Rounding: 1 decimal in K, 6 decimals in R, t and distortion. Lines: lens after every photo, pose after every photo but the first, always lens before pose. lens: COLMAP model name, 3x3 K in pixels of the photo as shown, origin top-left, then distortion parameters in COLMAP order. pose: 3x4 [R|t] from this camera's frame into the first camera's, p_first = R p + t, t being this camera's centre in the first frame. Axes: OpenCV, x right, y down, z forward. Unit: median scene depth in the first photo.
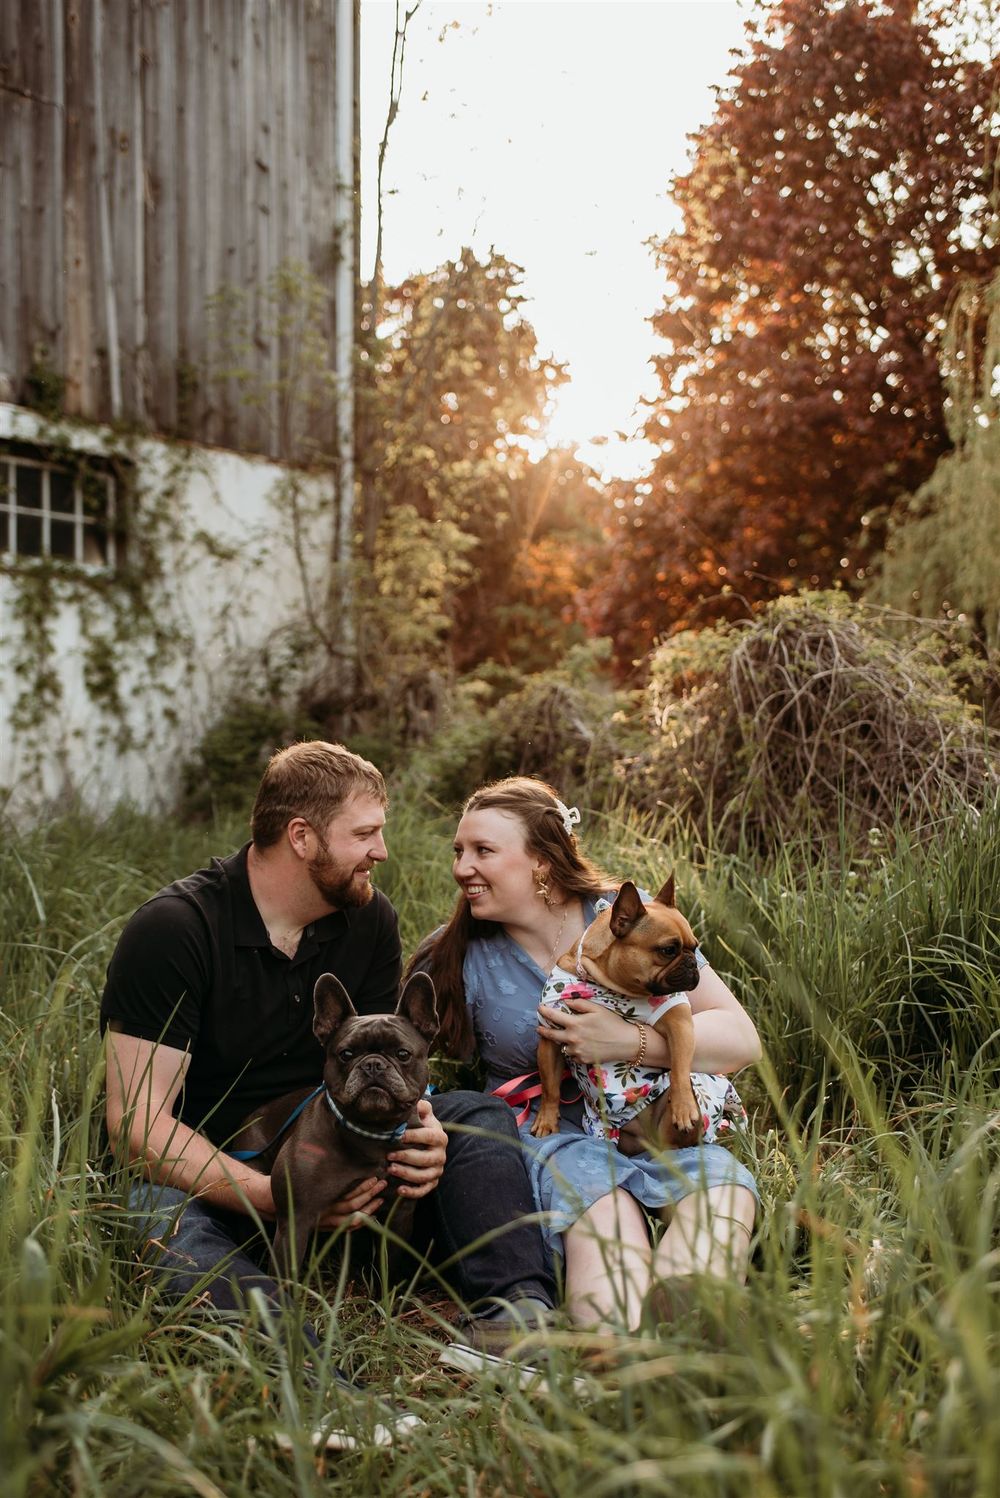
lens RADIAL K [[1549.3, 0, 500.0], [0, 1549.3, 749.0], [0, 0, 1]] dist [0.003495, 0.007068]
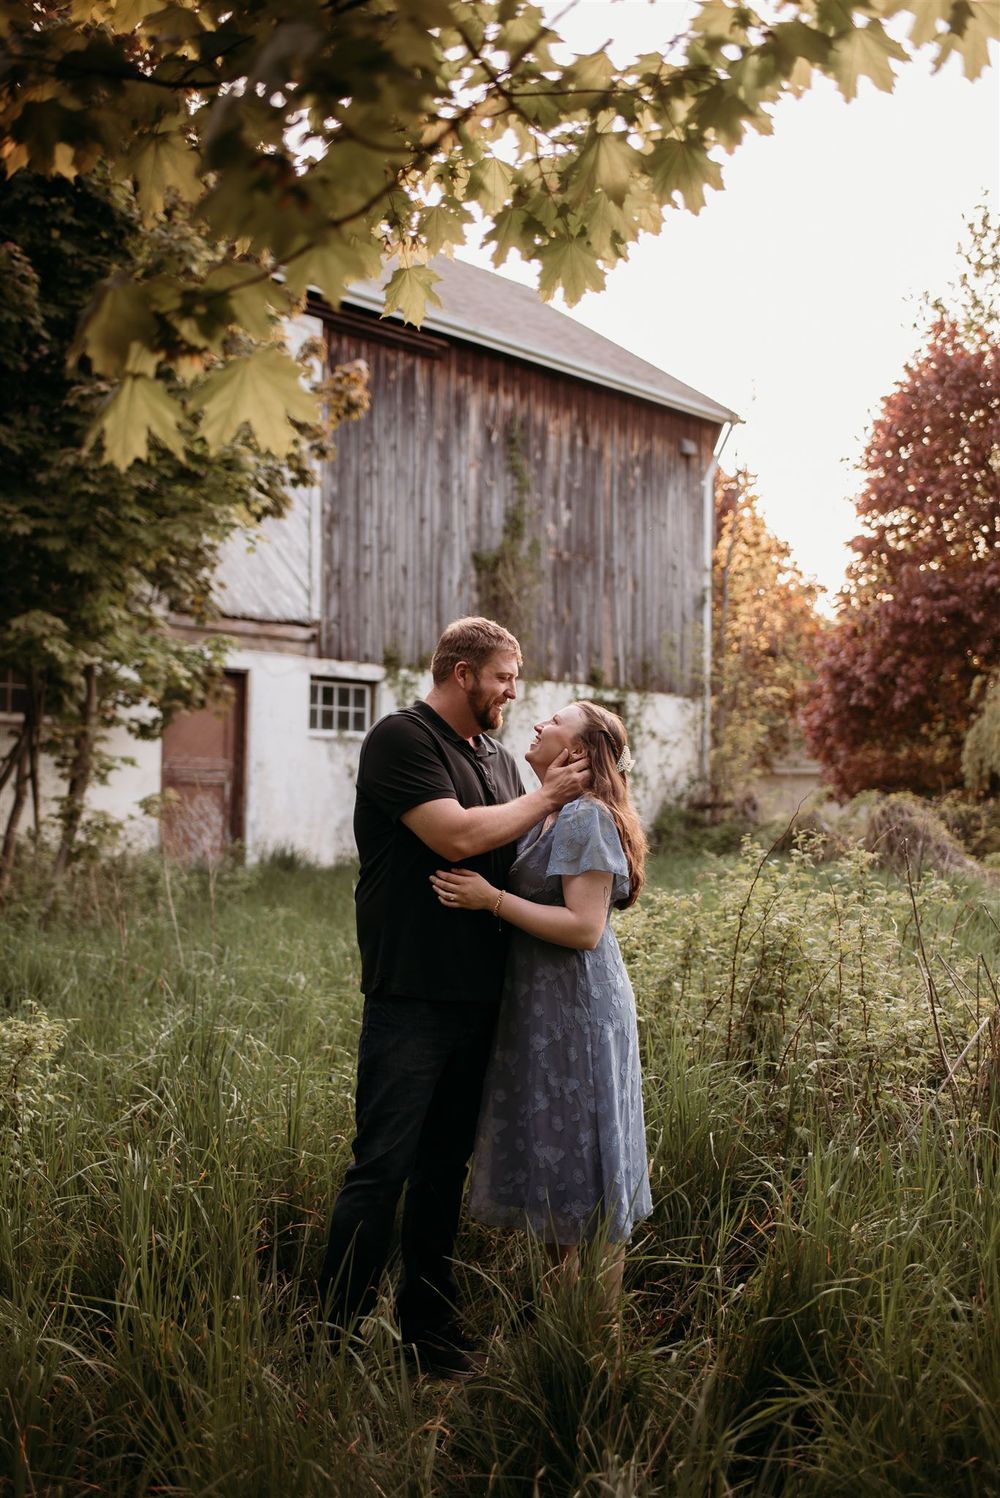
lens RADIAL K [[1549.3, 0, 500.0], [0, 1549.3, 749.0], [0, 0, 1]] dist [0.003495, 0.007068]
pose [[0.993035, 0.006354, -0.117651, -0.150035], [-0.008102, 0.999864, -0.014388, -0.080229], [0.117543, 0.015241, 0.992951, -1.375078]]
